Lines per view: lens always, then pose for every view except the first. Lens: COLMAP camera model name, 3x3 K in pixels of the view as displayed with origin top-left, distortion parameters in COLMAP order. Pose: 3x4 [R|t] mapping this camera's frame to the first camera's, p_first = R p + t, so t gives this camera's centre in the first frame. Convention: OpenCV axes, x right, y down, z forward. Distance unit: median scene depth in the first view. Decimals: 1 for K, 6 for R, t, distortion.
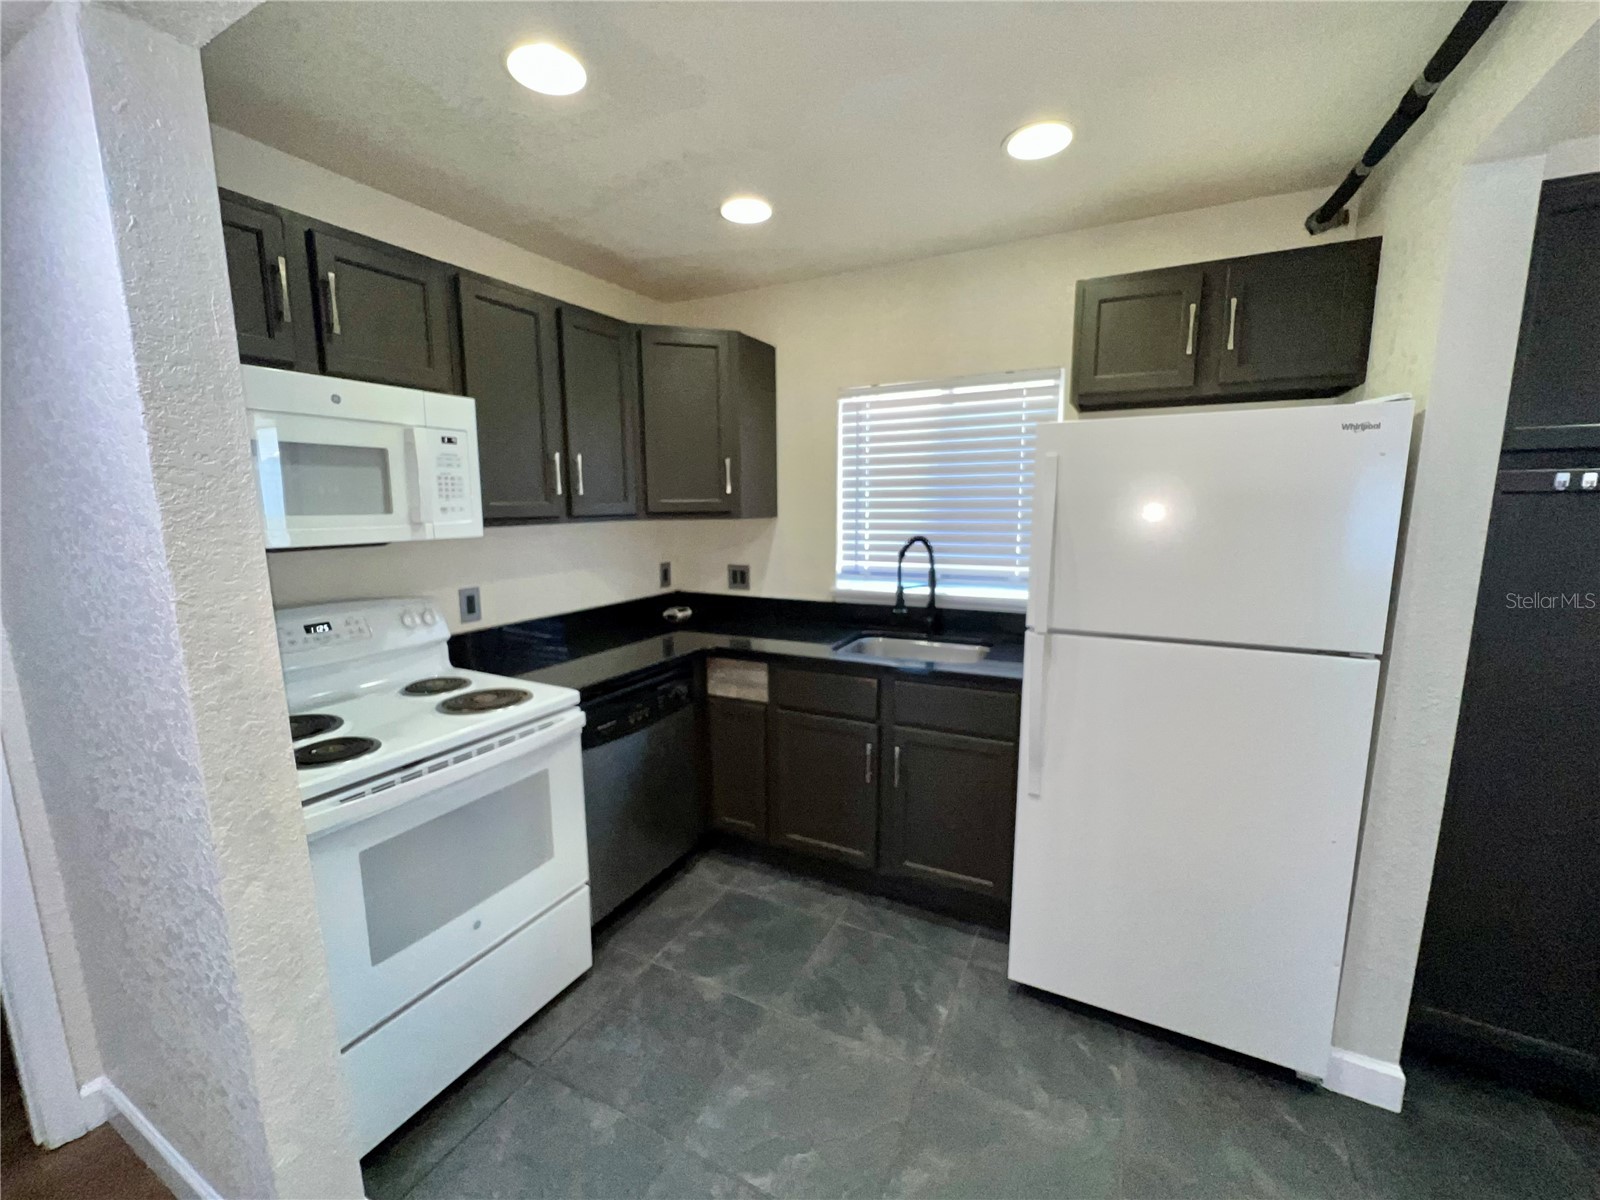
lens RADIAL K [[645.2, 0, 794.8], [0, 645.2, 602.2], [0, 0, 1]] dist [-0.009024, -0.000149]
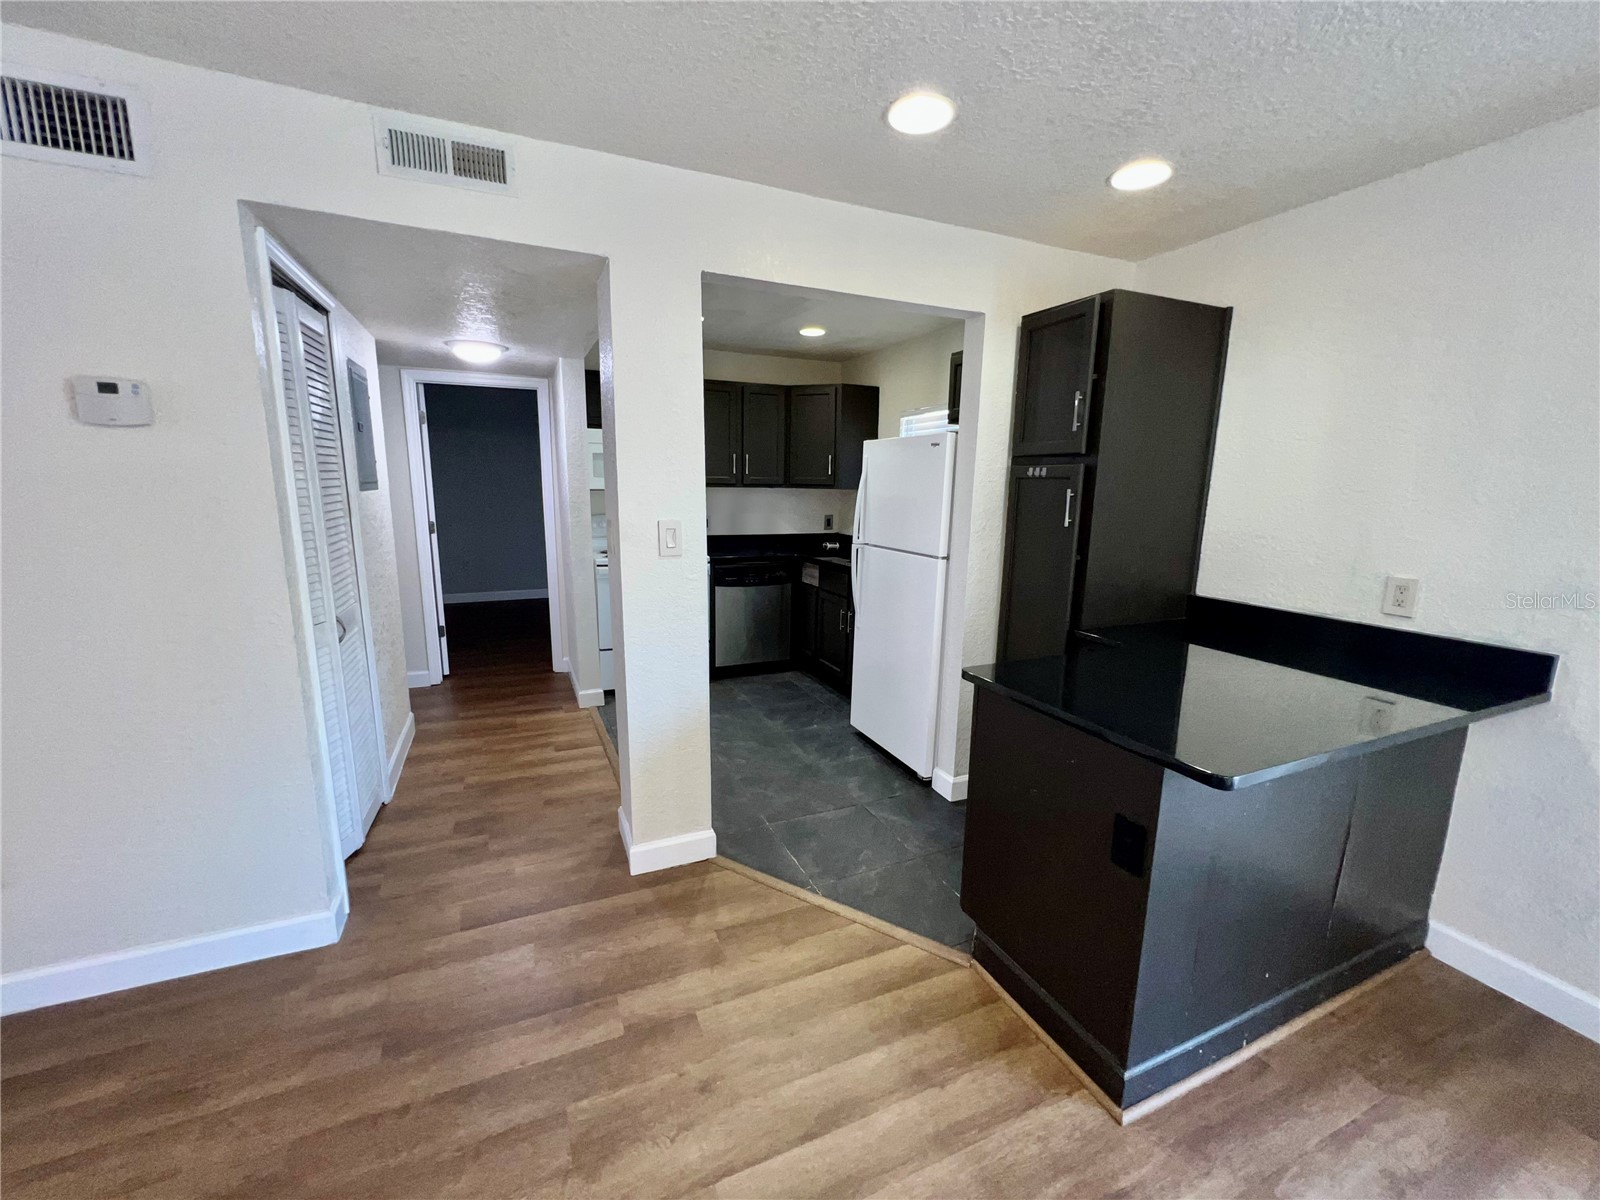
lens RADIAL K [[645.2, 0, 804.1], [0, 645.2, 600.6], [0, 0, 1]] dist [-0.009024, -0.000149]
pose [[0.786829, 0.130734, -0.603166, 1.265500], [-0.114611, 0.991259, 0.065341, 0.092220], [0.606436, 0.017718, 0.794935, -0.613592]]
